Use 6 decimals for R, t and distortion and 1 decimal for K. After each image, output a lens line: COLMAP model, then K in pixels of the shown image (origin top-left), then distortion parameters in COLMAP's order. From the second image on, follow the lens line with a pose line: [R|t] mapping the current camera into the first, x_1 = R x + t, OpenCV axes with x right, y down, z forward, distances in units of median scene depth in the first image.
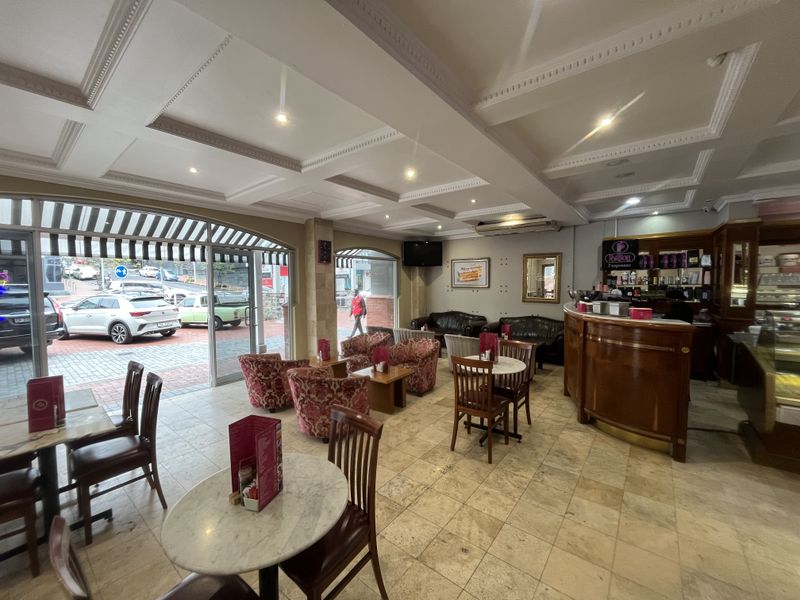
lens RADIAL K [[324.4, 0, 397.0], [0, 324.4, 299.2], [0, 0, 1]] dist [-0.002592, -0.000191]
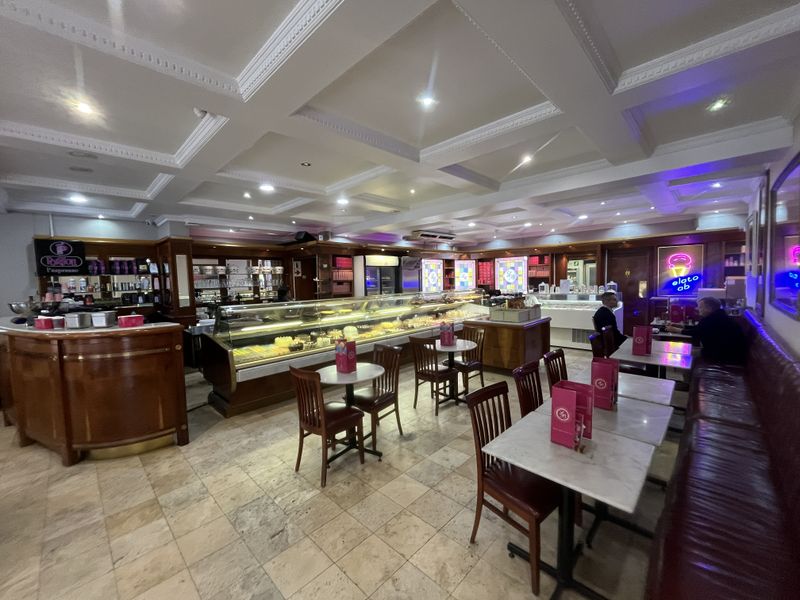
lens RADIAL K [[324.4, 0, 397.0], [0, 324.4, 299.2], [0, 0, 1]] dist [-0.002592, -0.000191]
pose [[0.100556, -0.058729, 0.993197, -0.099567], [0.075784, 0.995808, 0.051210, -0.007717], [-0.992041, 0.070119, 0.104585, 0.063329]]
